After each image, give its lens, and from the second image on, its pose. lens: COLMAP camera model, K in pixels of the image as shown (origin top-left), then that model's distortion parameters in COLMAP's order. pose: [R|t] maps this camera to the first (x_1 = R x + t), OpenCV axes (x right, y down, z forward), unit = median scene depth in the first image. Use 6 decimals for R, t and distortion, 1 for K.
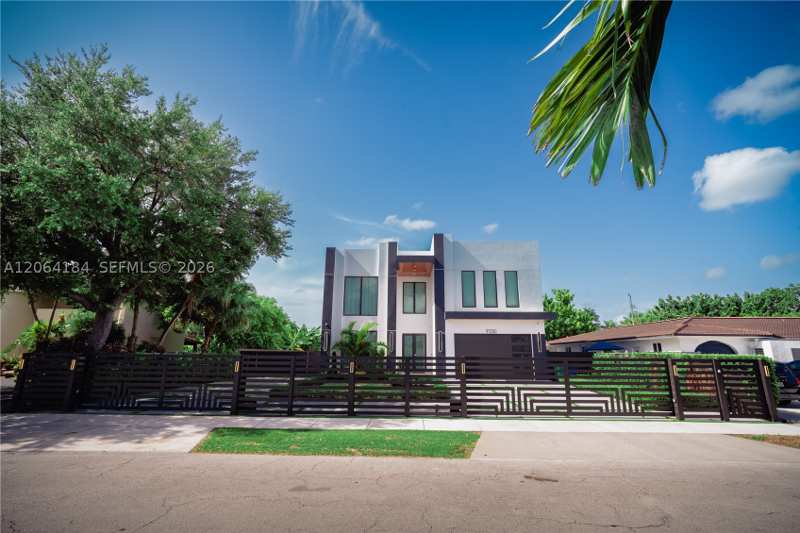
lens RADIAL K [[367.2, 0, 403.1], [0, 367.2, 263.4], [0, 0, 1]] dist [-0.003323, -0.000157]
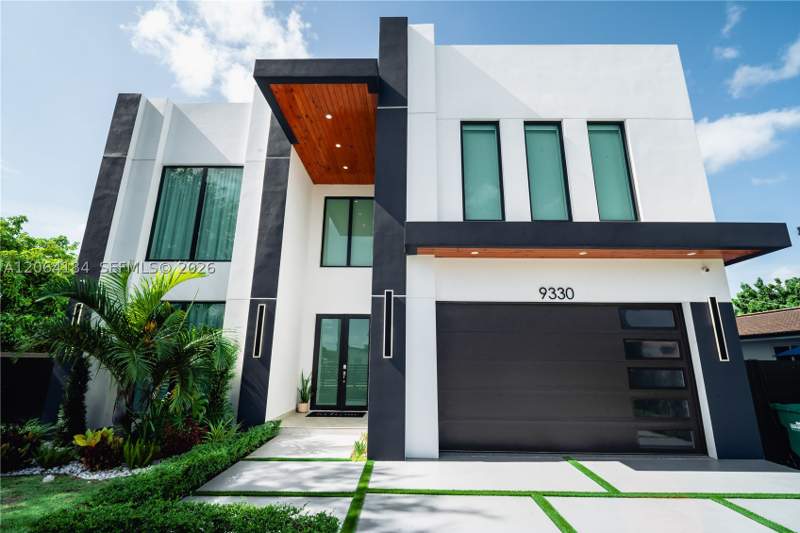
lens RADIAL K [[361.4, 0, 402.8], [0, 361.4, 265.5], [0, 0, 1]] dist [0.003152, -0.000258]
pose [[0.999993, 0.001836, -0.003108, 0.103372], [-0.001877, 0.999912, -0.013128, 0.153647], [0.003084, 0.013134, 0.999909, 0.644438]]
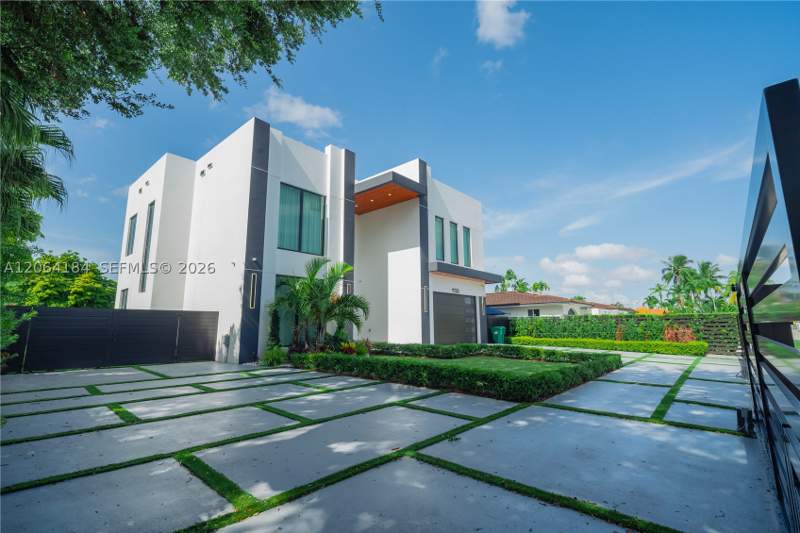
lens RADIAL K [[367.2, 0, 403.1], [0, 367.2, 263.4], [0, 0, 1]] dist [-0.003323, -0.000157]
pose [[0.649585, 0.119996, 0.750760, -0.464879], [-0.171511, 0.985141, -0.009060, 0.139089], [-0.740691, -0.122878, 0.660513, 0.488529]]
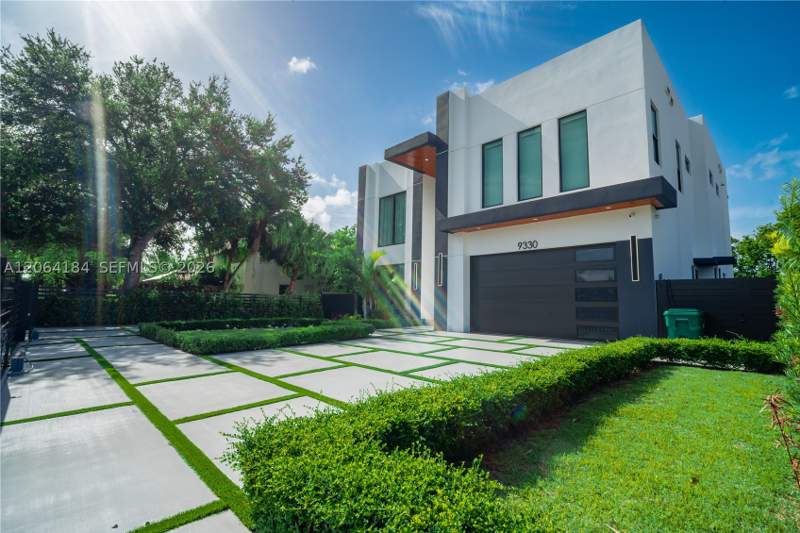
lens RADIAL K [[364.6, 0, 414.2], [0, 364.6, 267.1], [0, 0, 1]] dist [-0.001111, -0.000134]
pose [[0.726115, -0.063428, -0.684641, 0.436475], [0.147821, 0.986853, 0.065350, 0.147208], [0.671495, -0.148657, 0.725945, 0.486137]]
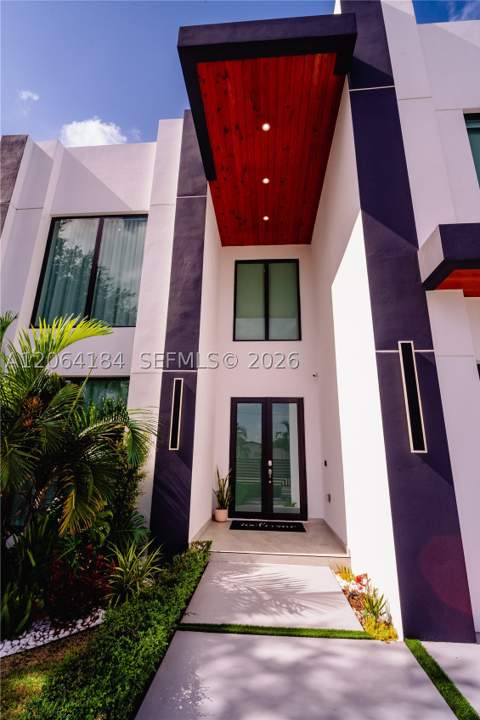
lens RADIAL K [[325.2, 0, 240.0], [0, 325.2, 360.0], [0, 0, 1]] dist [0.003152, -0.000258]
pose [[0.998156, -0.005595, -0.060445, 0.026137], [0.003204, 0.999211, -0.039591, 0.182422], [0.060619, 0.039325, 0.997386, 0.760513]]
